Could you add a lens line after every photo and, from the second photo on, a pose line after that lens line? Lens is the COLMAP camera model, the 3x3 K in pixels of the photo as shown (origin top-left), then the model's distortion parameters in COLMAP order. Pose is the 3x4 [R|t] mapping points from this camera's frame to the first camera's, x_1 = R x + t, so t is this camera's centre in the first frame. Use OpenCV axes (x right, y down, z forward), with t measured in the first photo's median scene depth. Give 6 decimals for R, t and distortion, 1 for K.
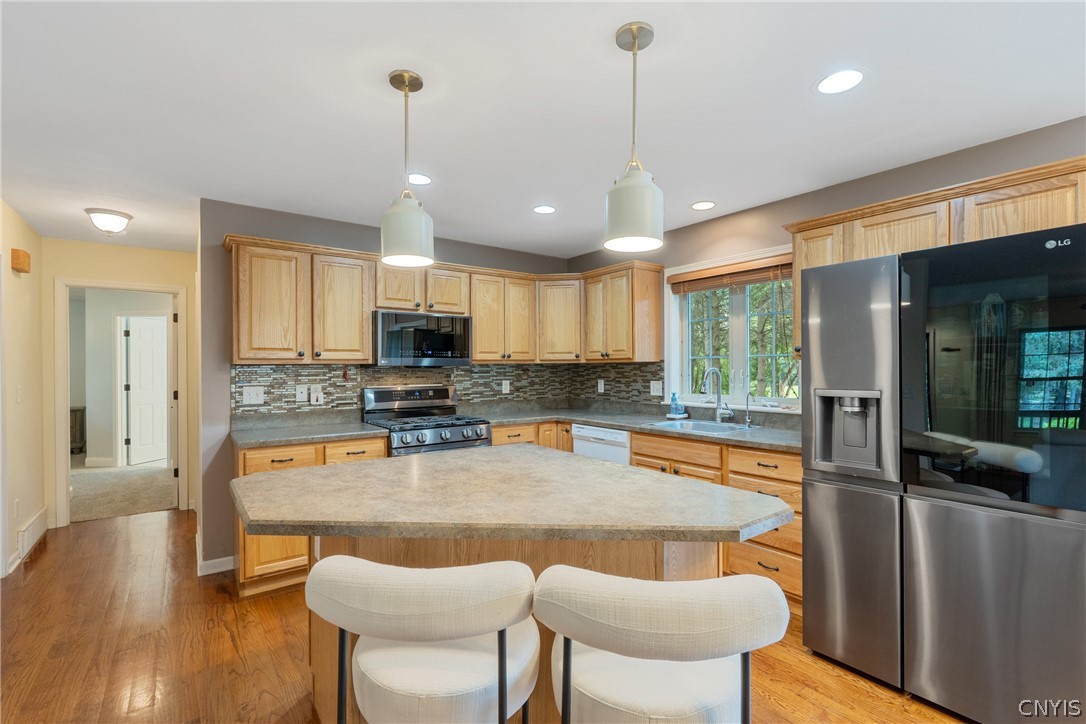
lens RADIAL K [[485.3, 0, 543.0], [0, 485.3, 362.0], [0, 0, 1]] dist [-0.000233, 0.000396]
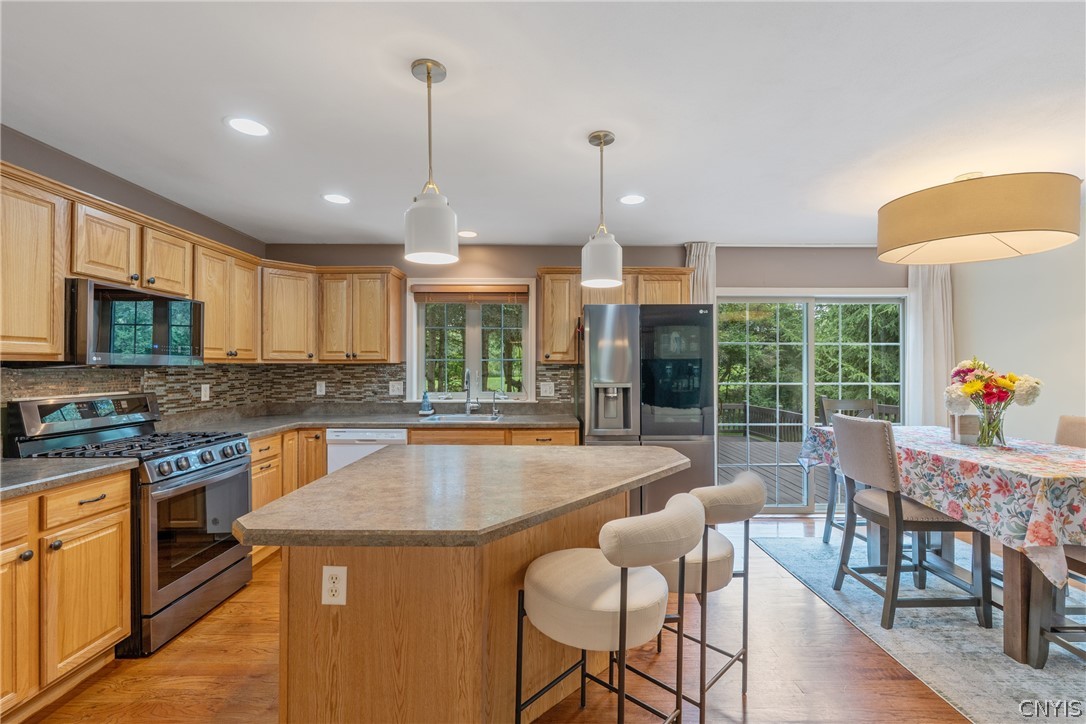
lens RADIAL K [[471.9, 0, 543.0], [0, 471.9, 362.0], [0, 0, 1]] dist [-0.032045, 0.000254]
pose [[0.595362, 0.014502, 0.803327, -0.401290], [-0.011759, 0.999887, -0.009336, 0.002506], [-0.803372, -0.003888, 0.595465, 0.126897]]
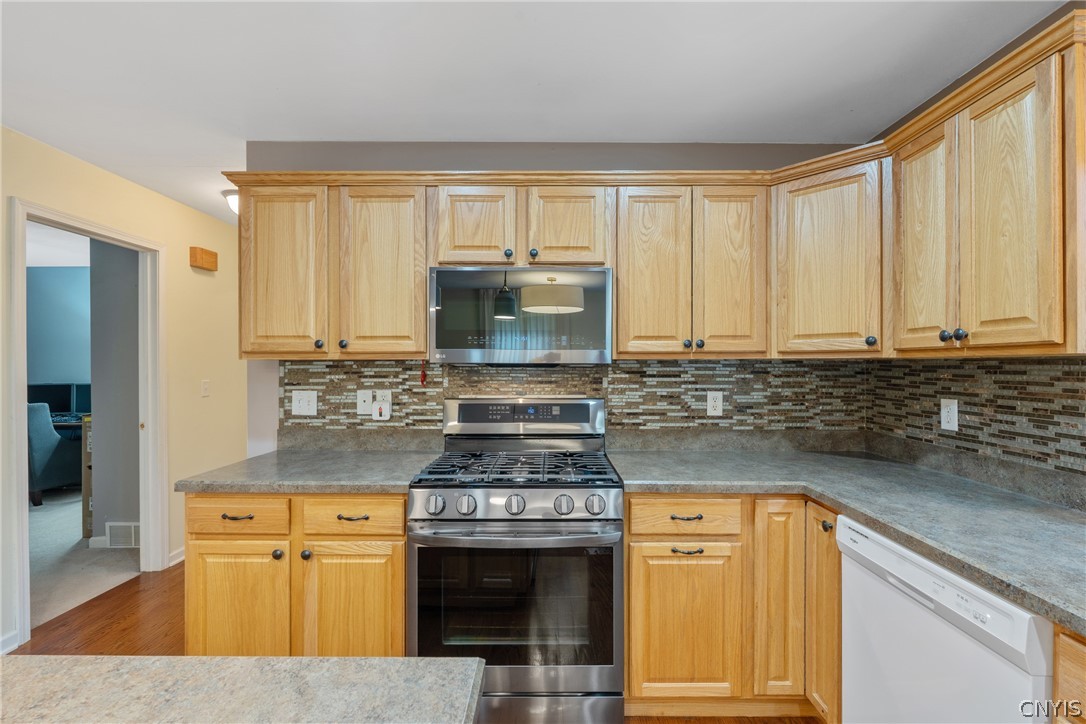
lens RADIAL K [[485.3, 0, 543.0], [0, 485.3, 362.0], [0, 0, 1]] dist [-0.000233, 0.000396]
pose [[0.806856, 0.004936, -0.590728, 0.094995], [0.000541, 0.999959, 0.009094, 0.001309], [0.590748, -0.007657, 0.806820, 0.525616]]
